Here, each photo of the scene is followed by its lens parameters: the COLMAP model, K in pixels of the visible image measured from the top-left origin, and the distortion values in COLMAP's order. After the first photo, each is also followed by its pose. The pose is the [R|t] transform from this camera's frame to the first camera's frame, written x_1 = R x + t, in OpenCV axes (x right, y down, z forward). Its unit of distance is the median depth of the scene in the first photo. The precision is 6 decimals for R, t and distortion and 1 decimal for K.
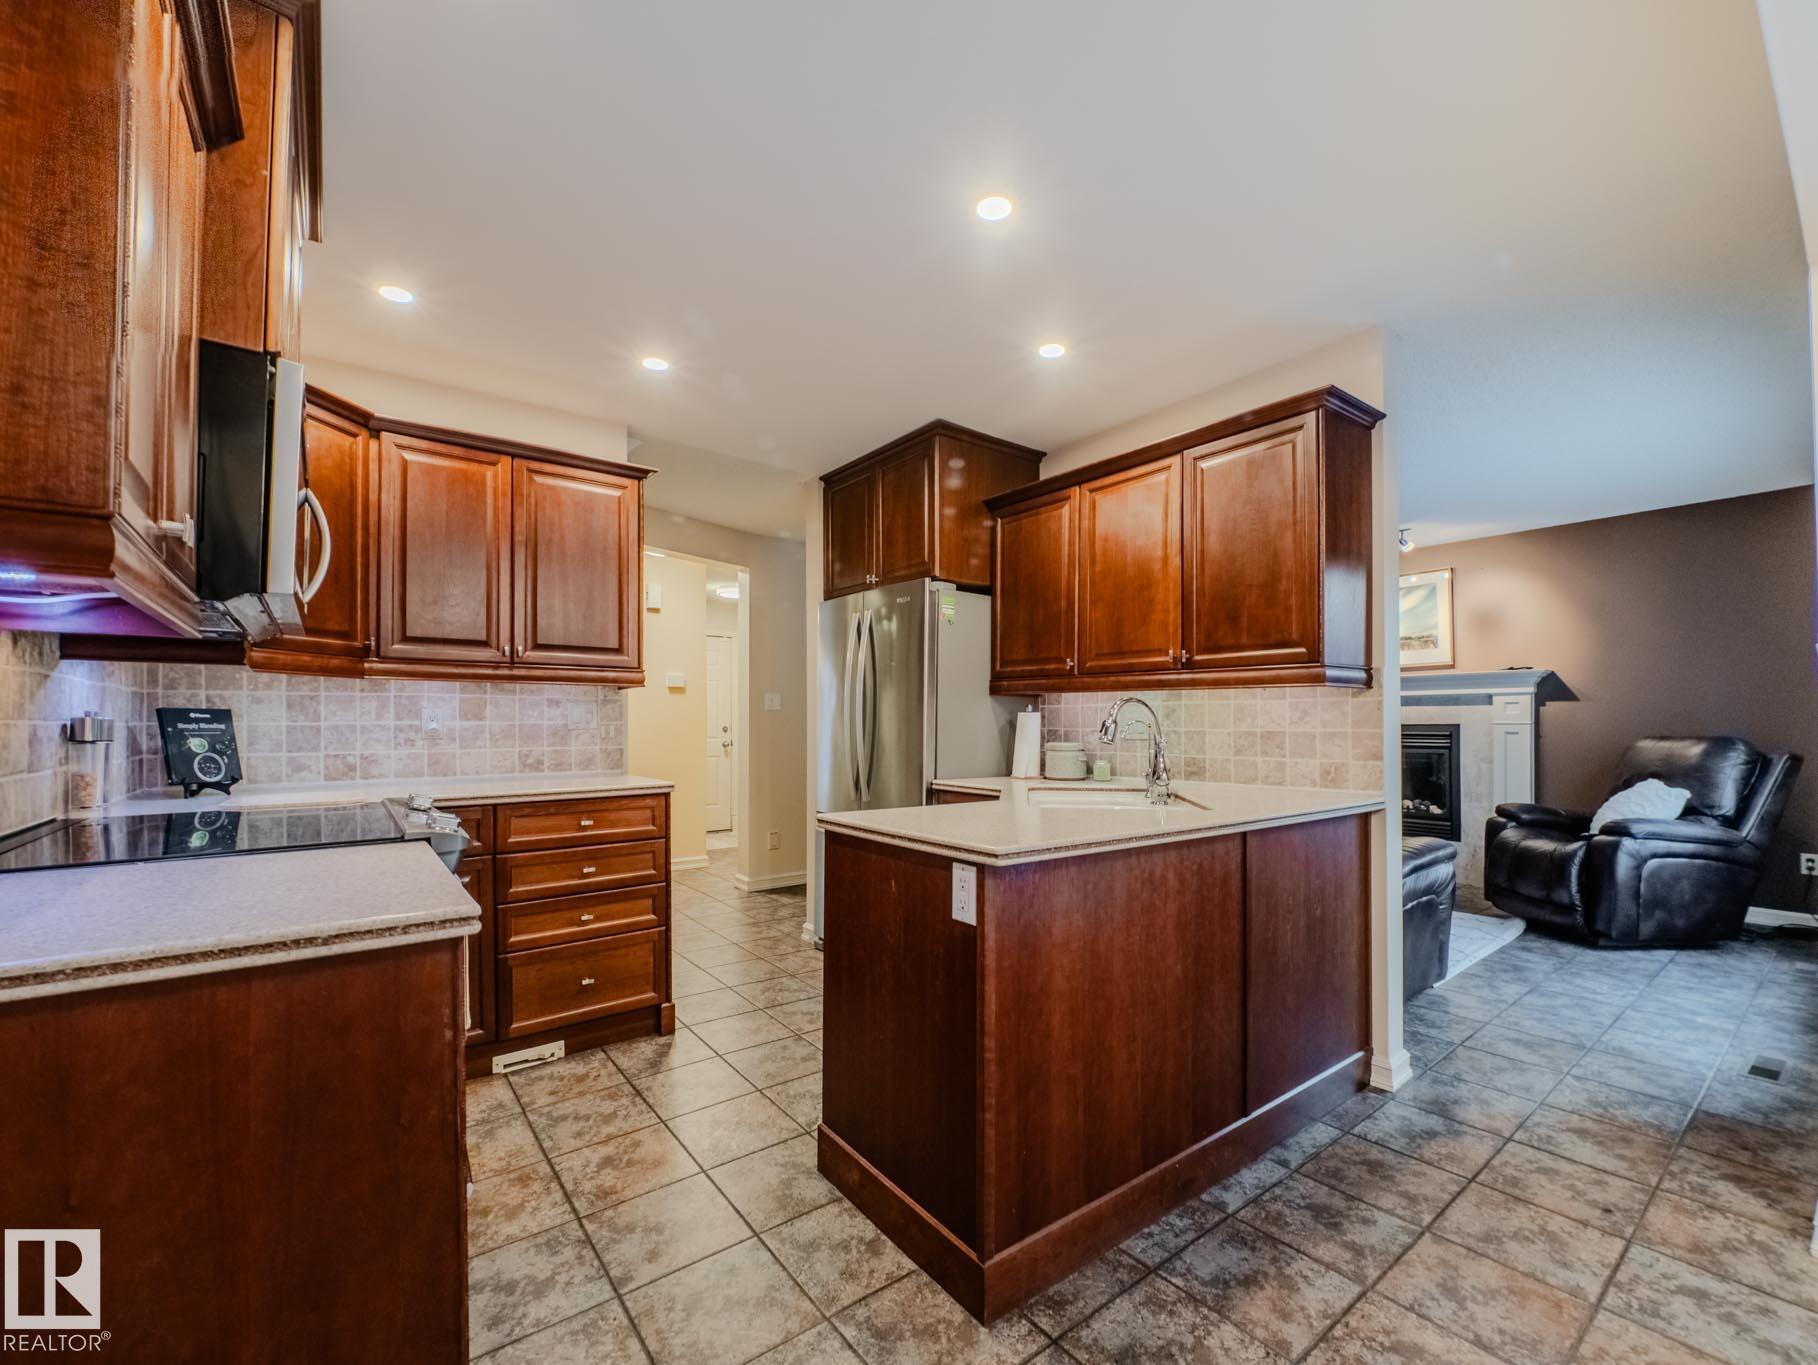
lens RADIAL K [[763.8, 0, 946.0], [0, 763.8, 722.3], [0, 0, 1]] dist [-0.004501, -0.000106]
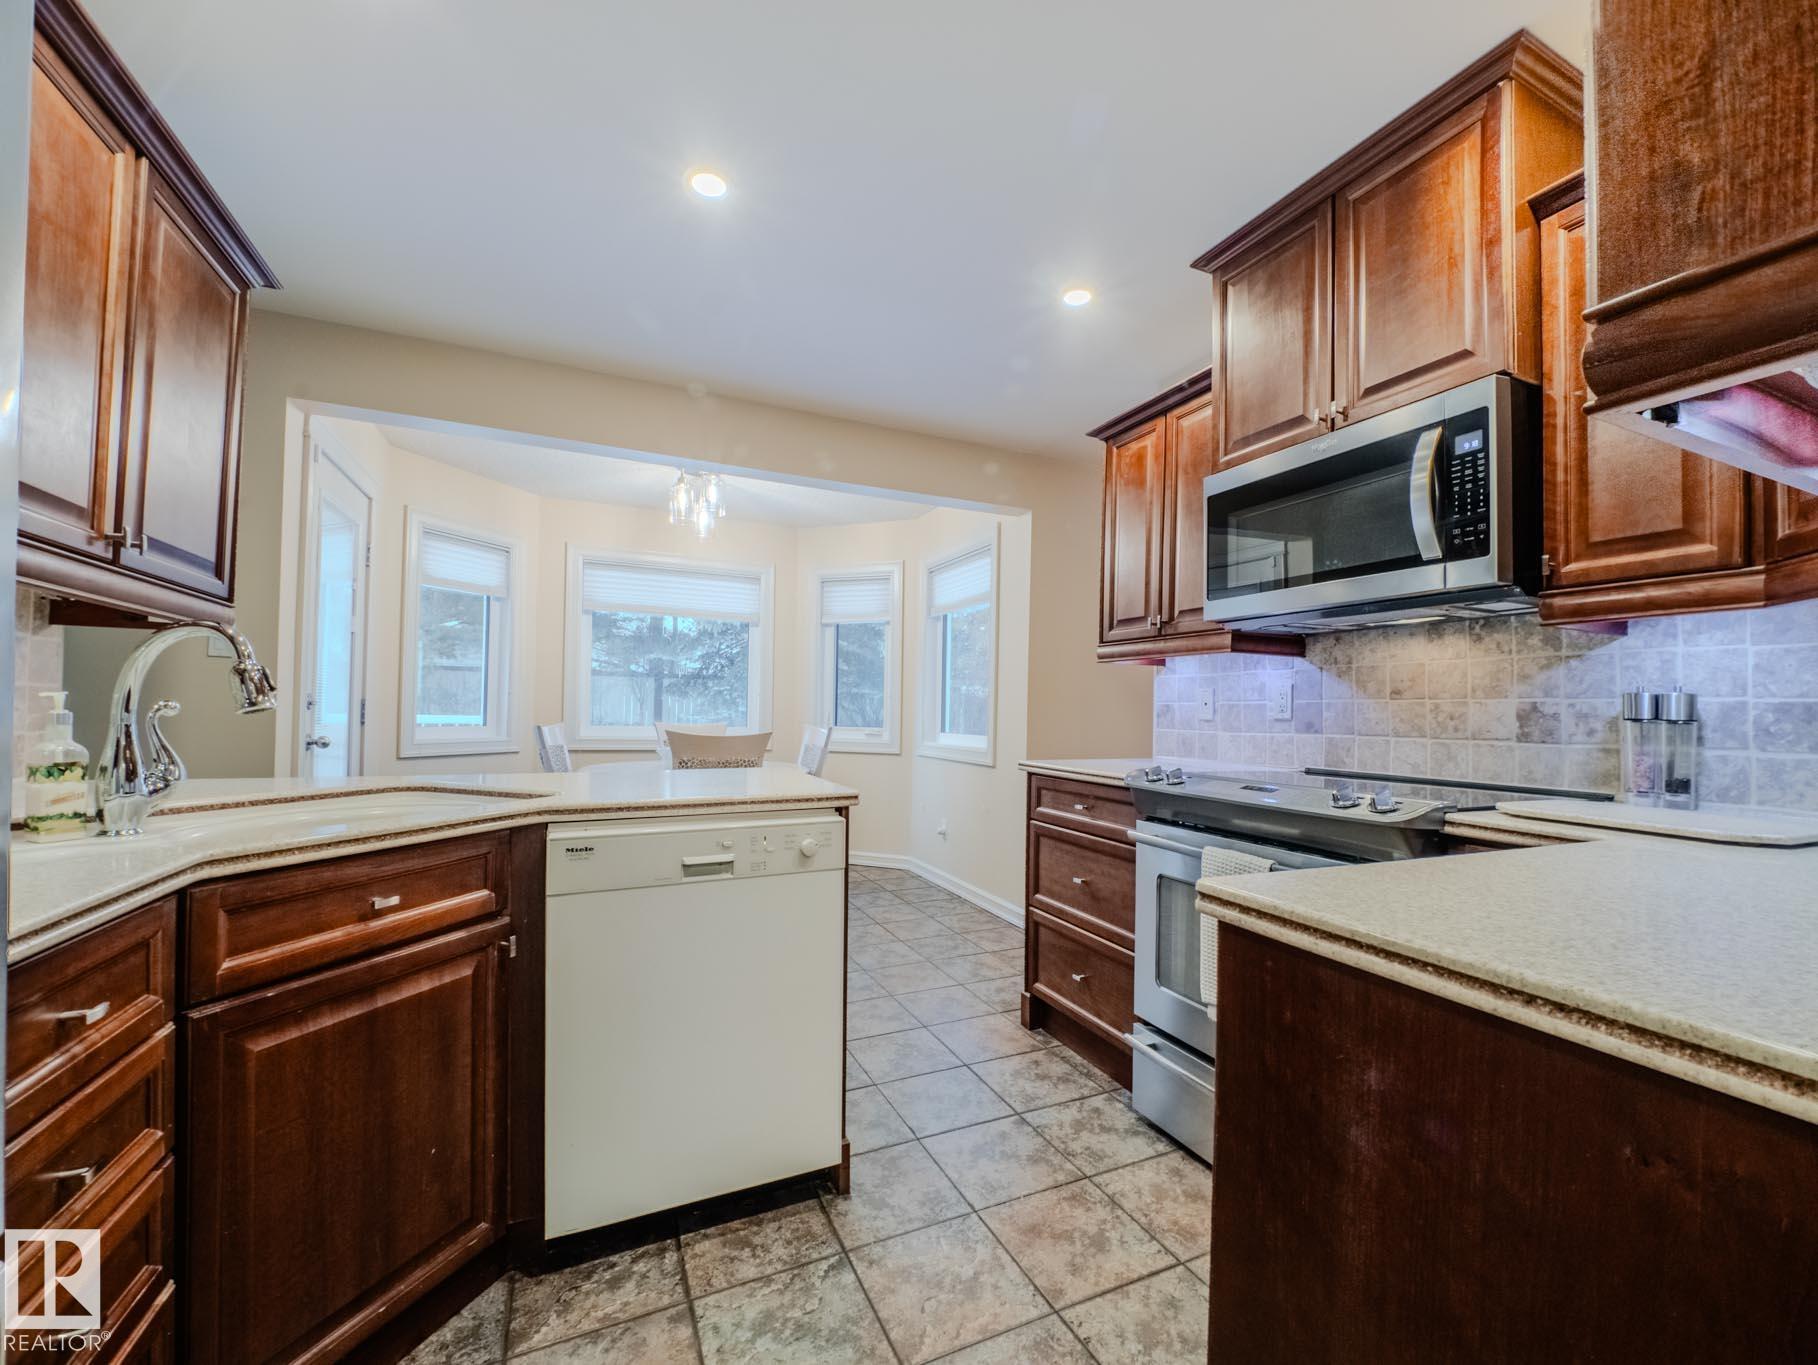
lens RADIAL K [[736.2, 0, 913.4], [0, 736.2, 700.6], [0, 0, 1]] dist [-0.002064, -0.000431]
pose [[-0.966392, -0.013030, 0.256743, -0.320690], [-0.017467, 0.999735, -0.015006, 0.018861], [-0.256479, -0.018986, -0.966363, 1.292037]]
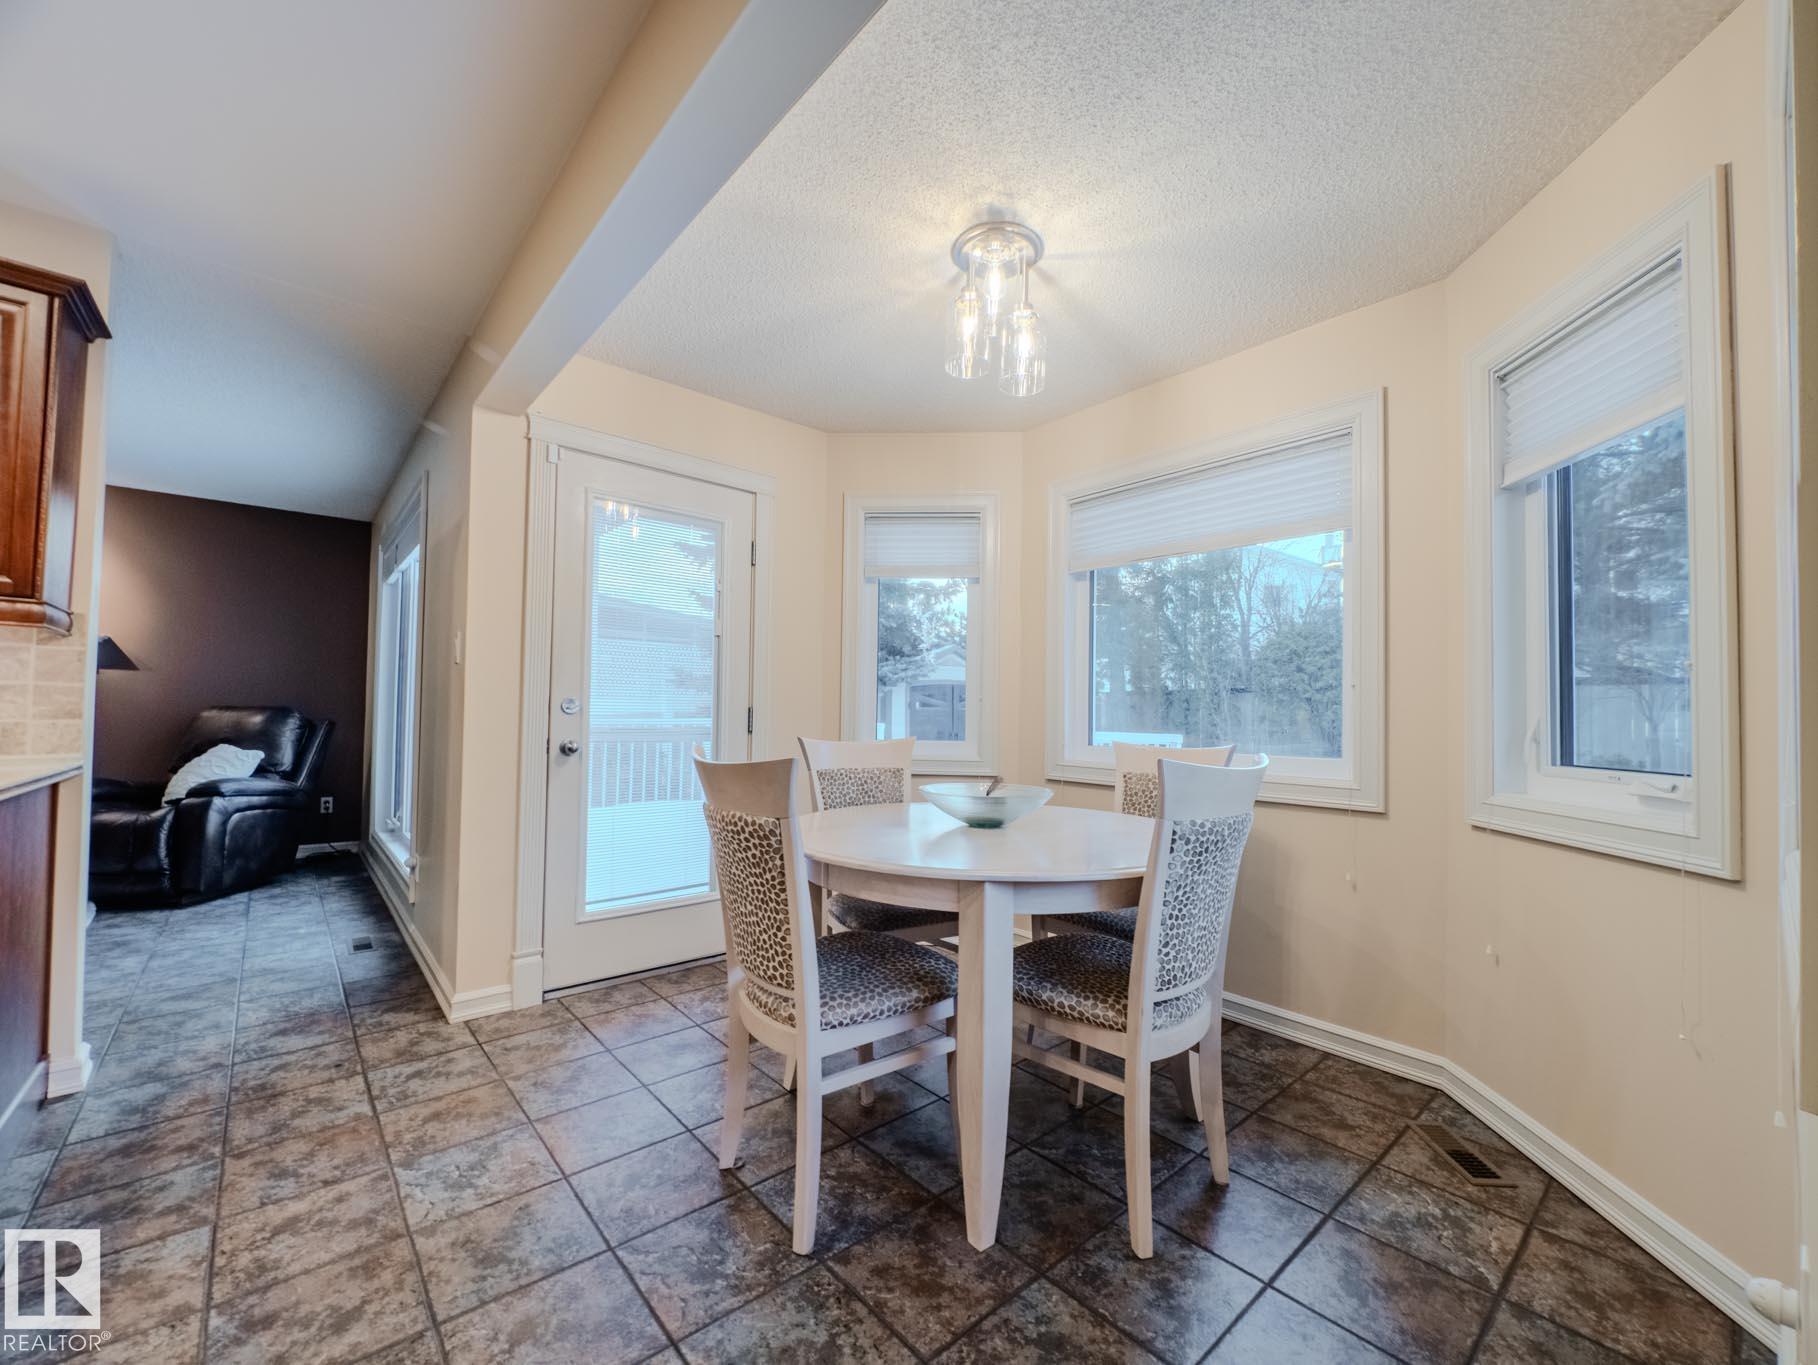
lens RADIAL K [[736.0, 0, 912.2], [0, 736.0, 692.4], [0, 0, 1]] dist [-0.026813, -0.000106]
pose [[-0.045152, 0.036236, 0.998323, -0.259131], [-0.019547, 0.999119, -0.037149, 0.028027], [-0.998789, -0.021192, -0.044403, 0.067835]]
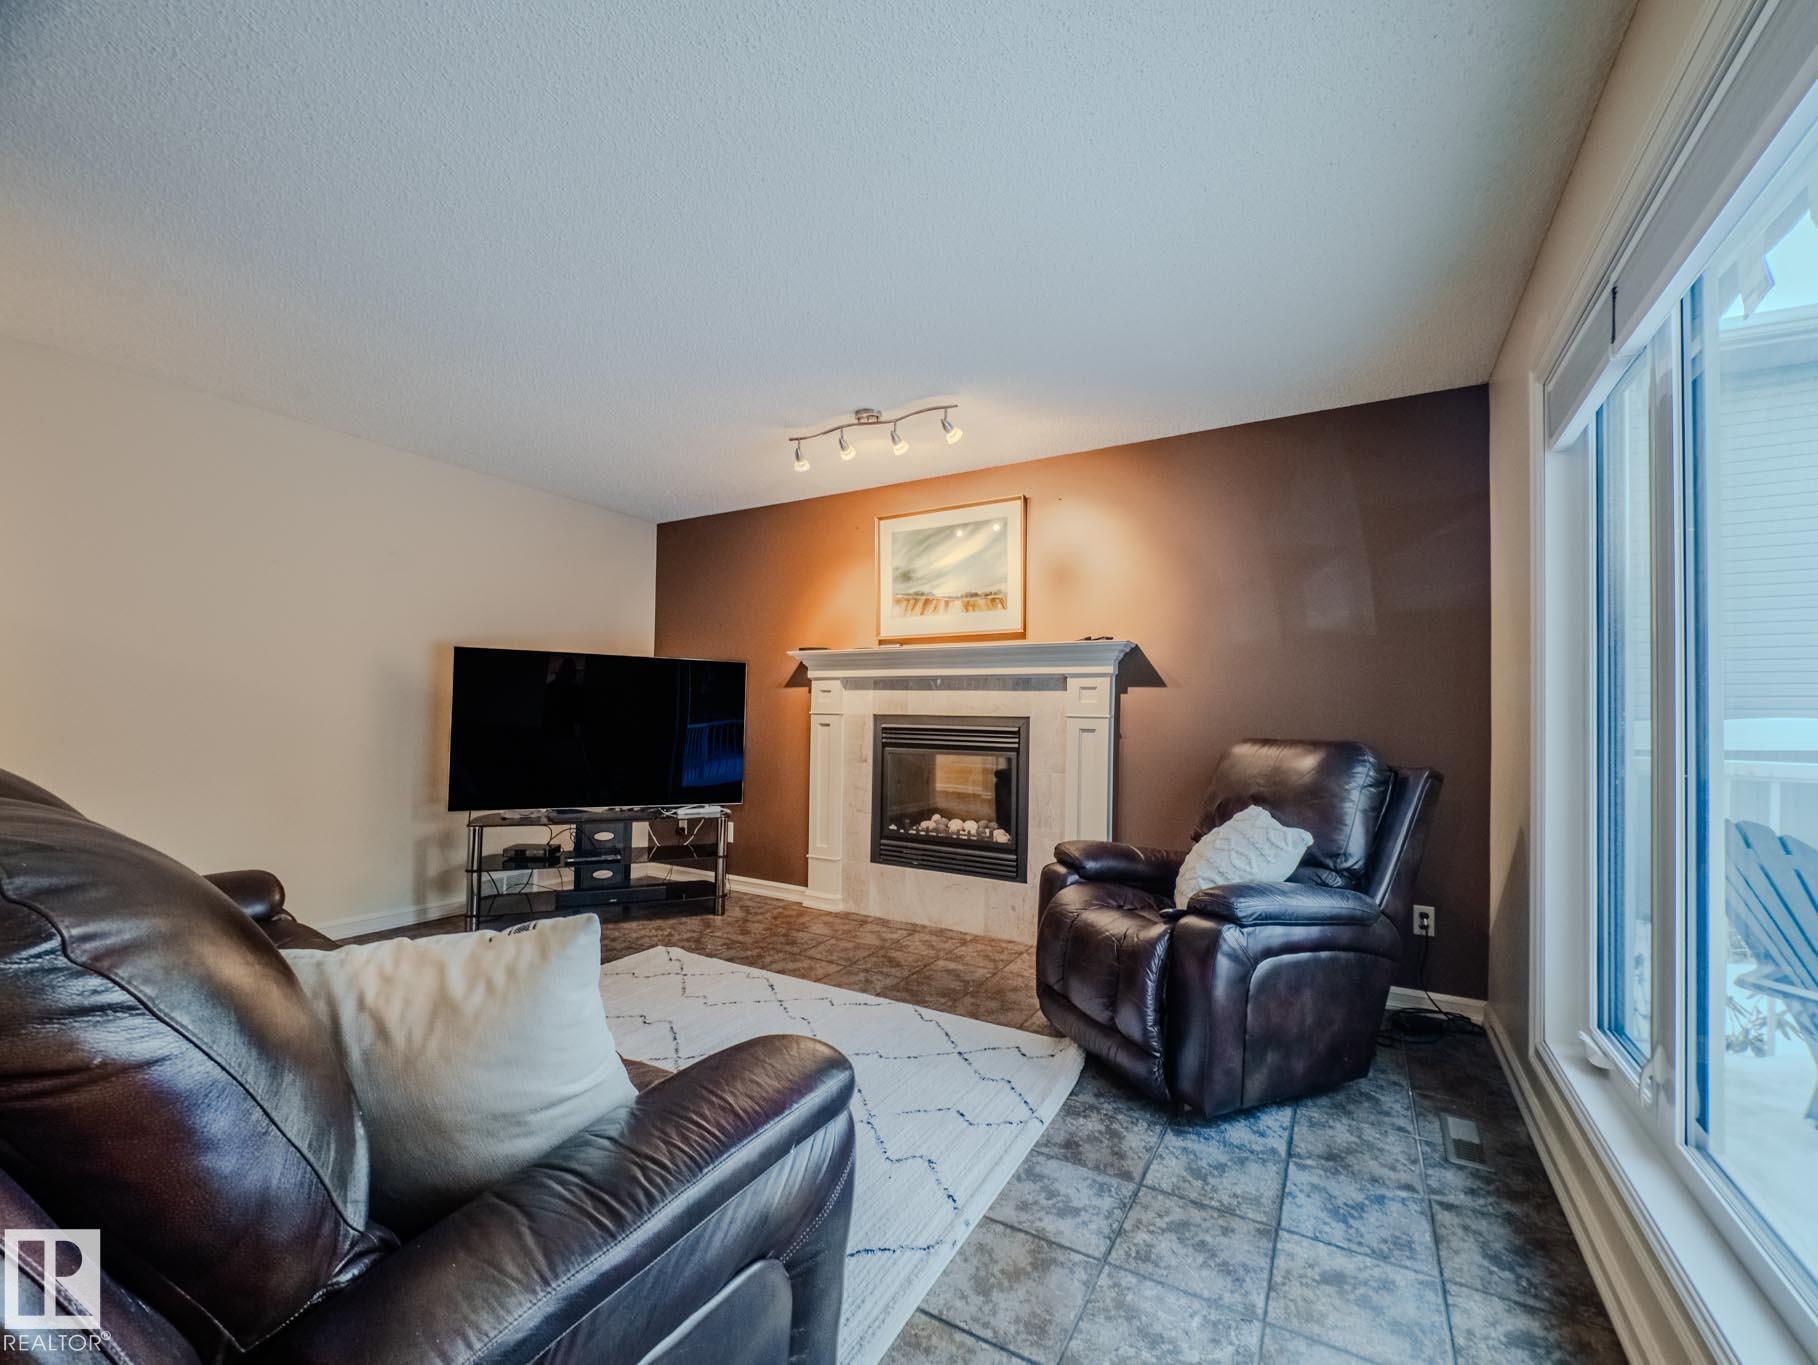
lens RADIAL K [[737.8, 0, 934.7], [0, 737.8, 701.4], [0, 0, 1]] dist [-0.001463, -0.006878]
pose [[0.927055, 0.029197, 0.373786, 0.689171], [-0.023213, 0.999520, -0.020501, 0.008264], [-0.374205, 0.010329, 0.927288, 0.815273]]
